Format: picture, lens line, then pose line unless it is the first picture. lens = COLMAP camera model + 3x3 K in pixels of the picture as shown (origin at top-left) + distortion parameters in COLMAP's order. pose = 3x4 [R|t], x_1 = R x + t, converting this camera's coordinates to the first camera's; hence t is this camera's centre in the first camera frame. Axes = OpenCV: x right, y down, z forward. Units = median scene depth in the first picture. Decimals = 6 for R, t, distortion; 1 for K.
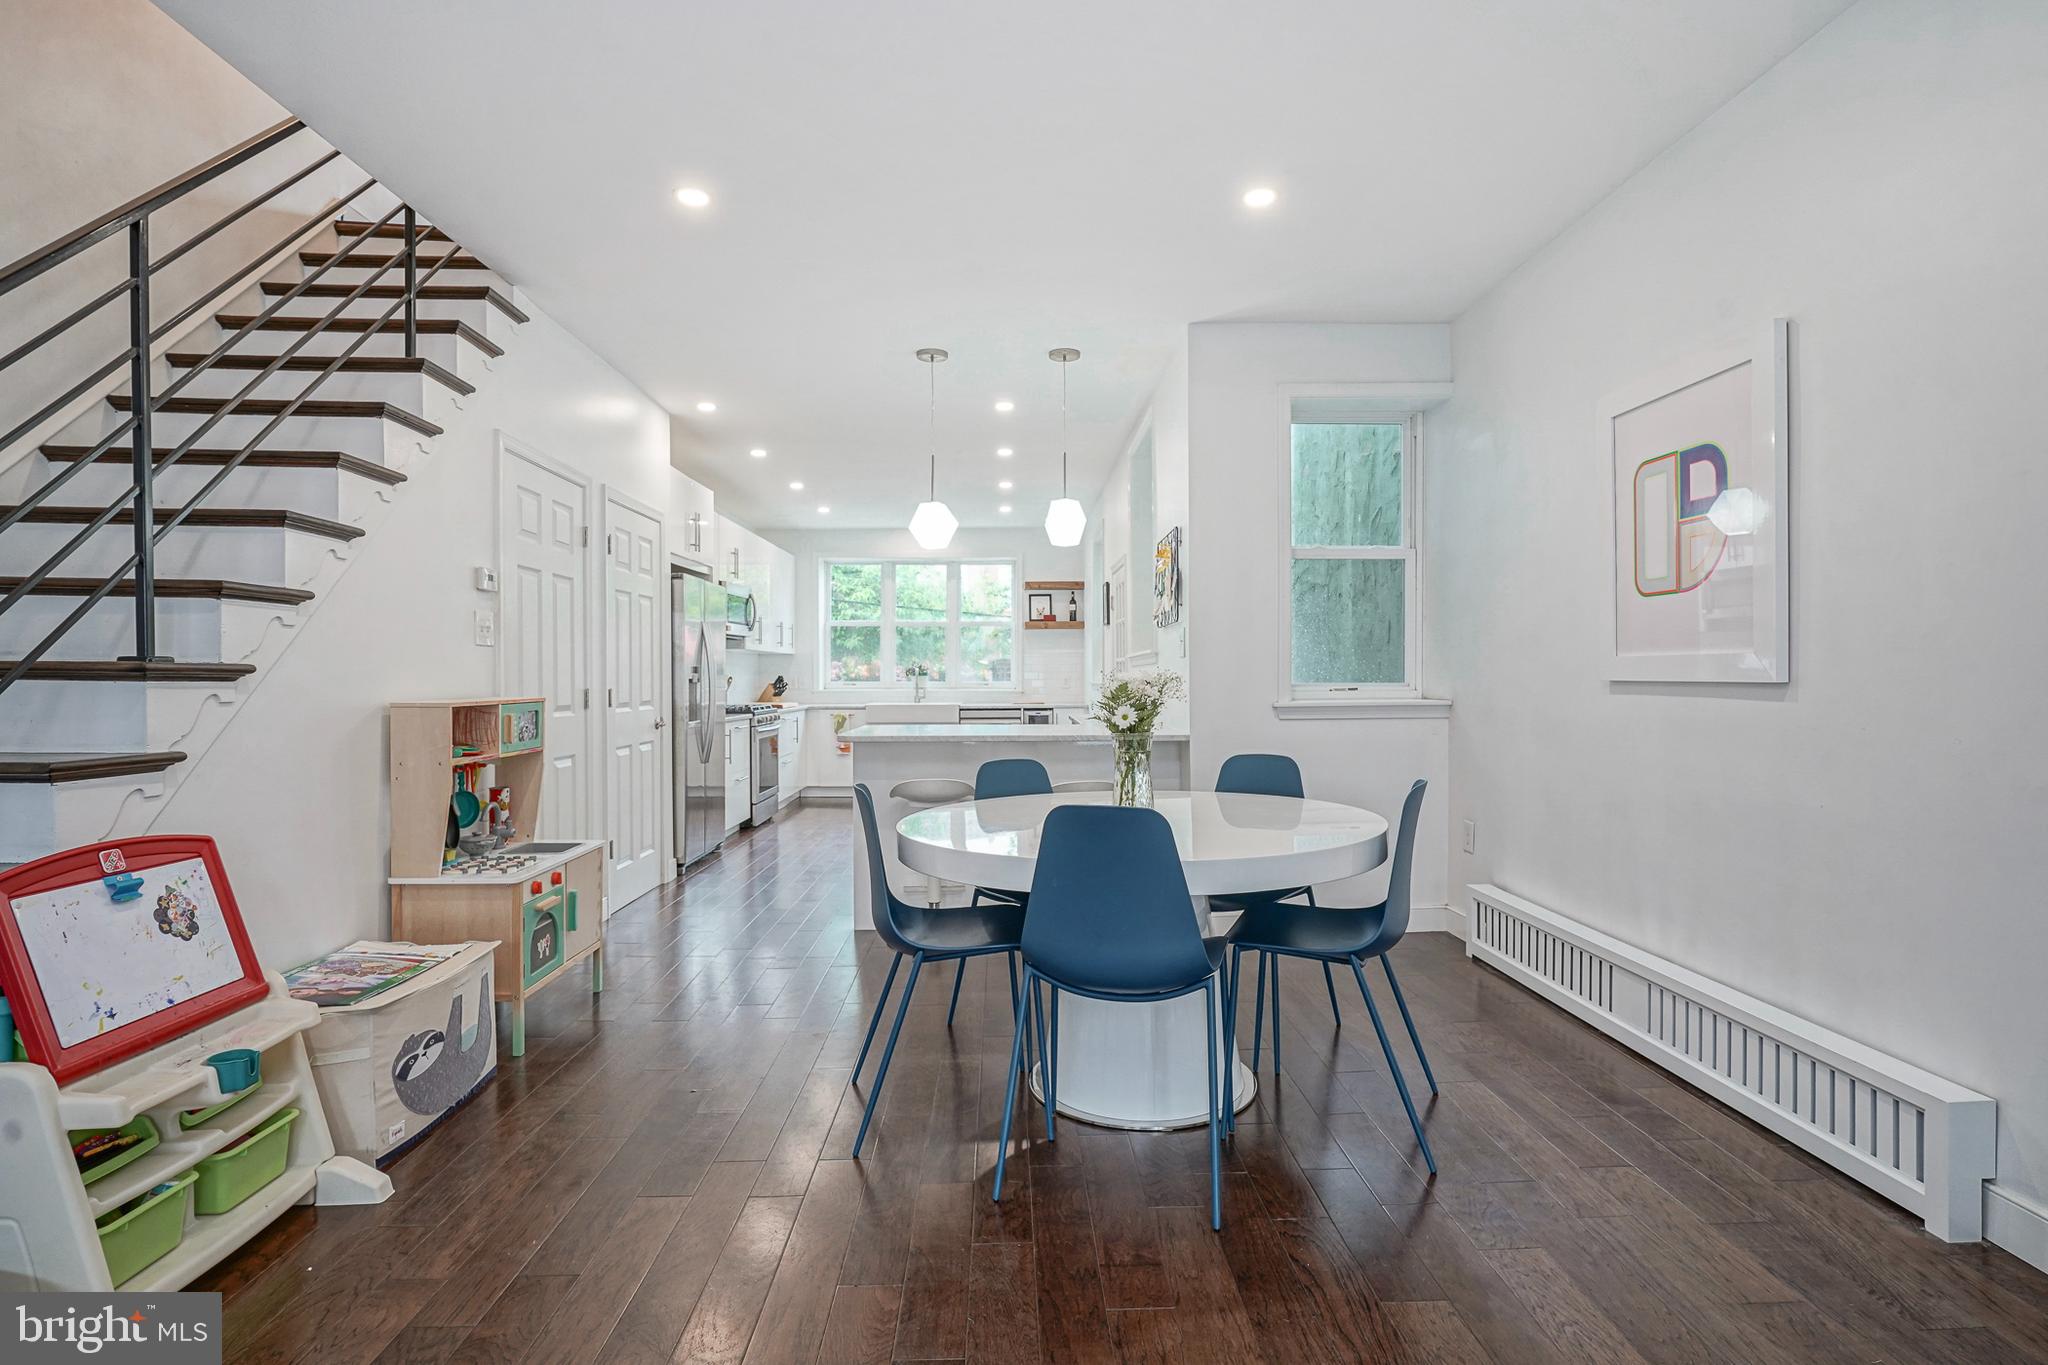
lens RADIAL K [[1004.5, 0, 1024.0], [0, 1004.5, 682.5], [0, 0, 1]] dist [0.004581, 0.000853]
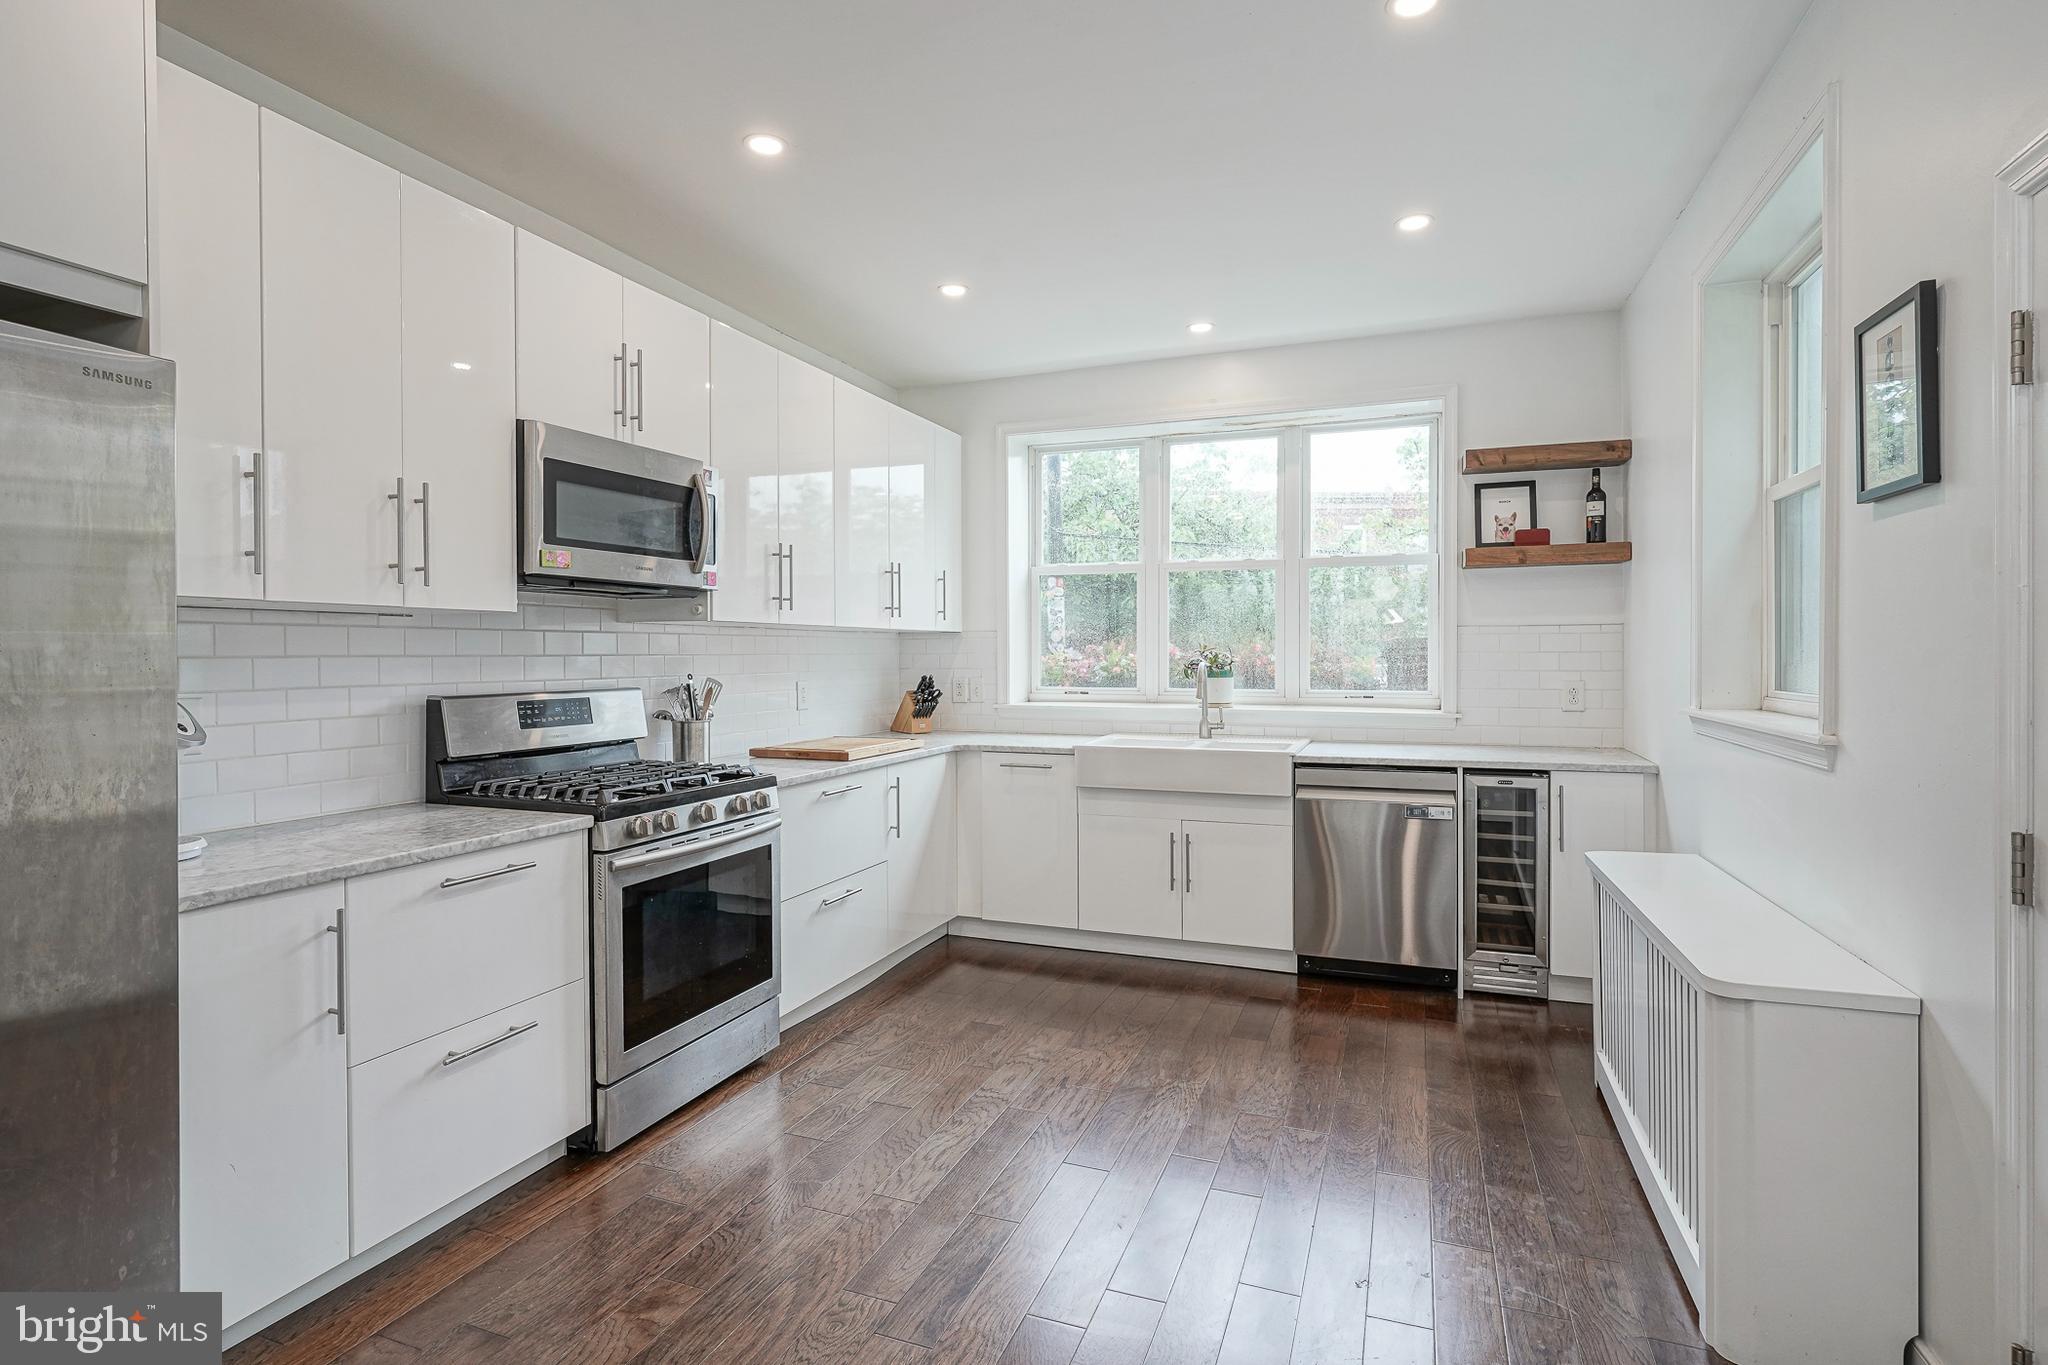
lens RADIAL K [[1013.6, 0, 1040.3], [0, 1013.6, 660.5], [0, 0, 1]] dist [0.000314, 0.000452]
pose [[0.929646, 0.002505, -0.368446, -0.007958], [-0.002110, 0.999997, 0.001474, -0.015390], [0.368449, -0.000593, 0.929648, 0.560183]]
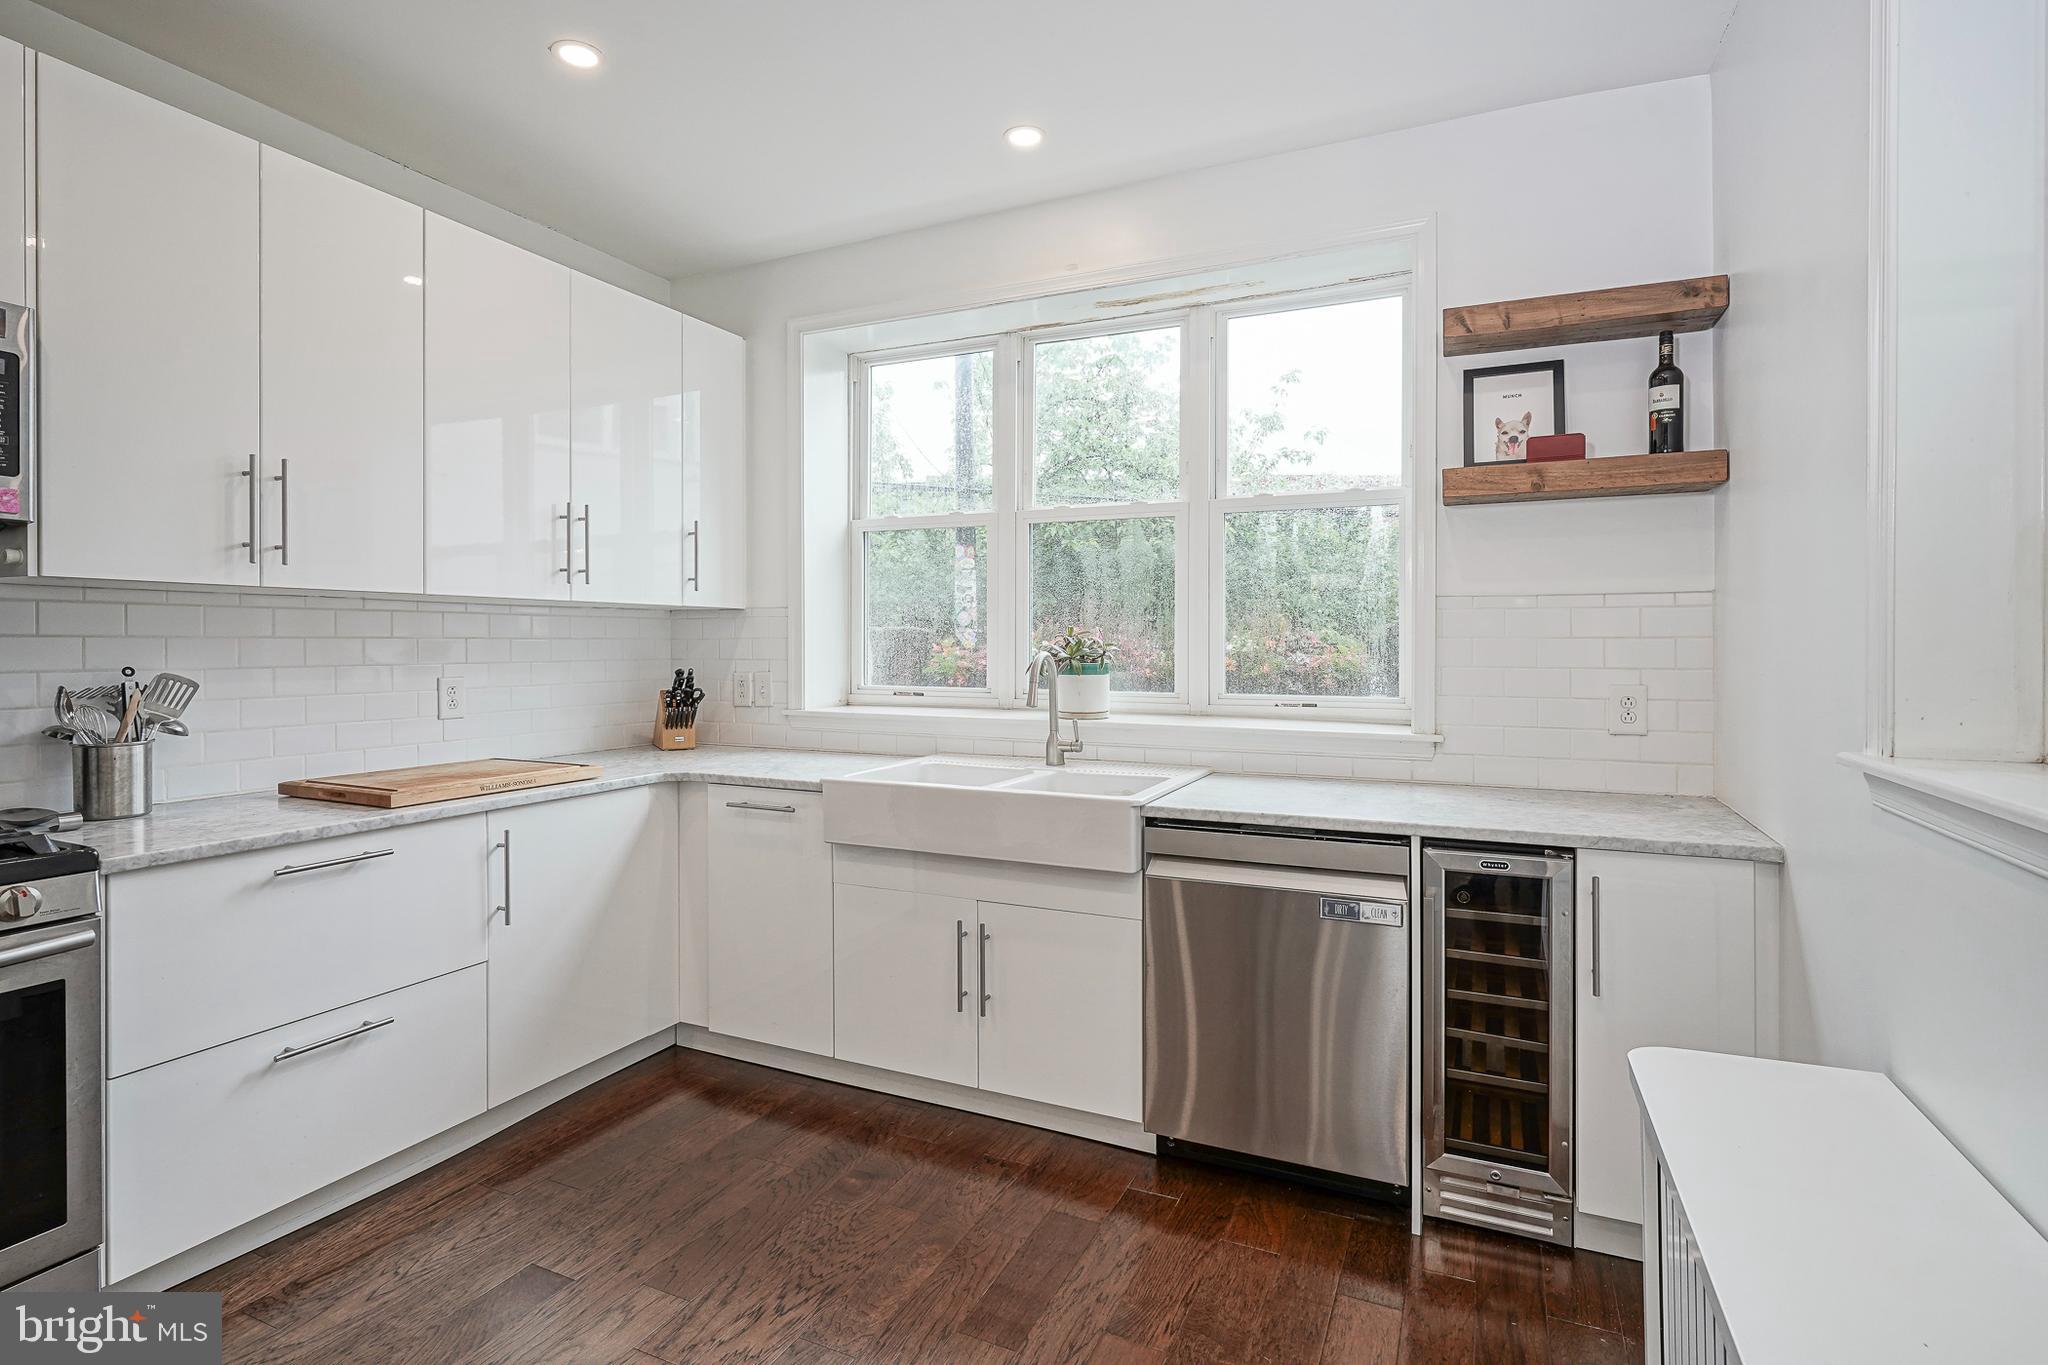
lens RADIAL K [[1007.4, 0, 1003.0], [0, 1007.4, 645.5], [0, 0, 1]] dist [-0.005847, 0.004083]
pose [[0.890354, 0.003733, -0.455253, 0.018174], [-0.005877, 0.999977, -0.003295, -0.015062], [0.455230, 0.005610, 0.890356, 0.736970]]
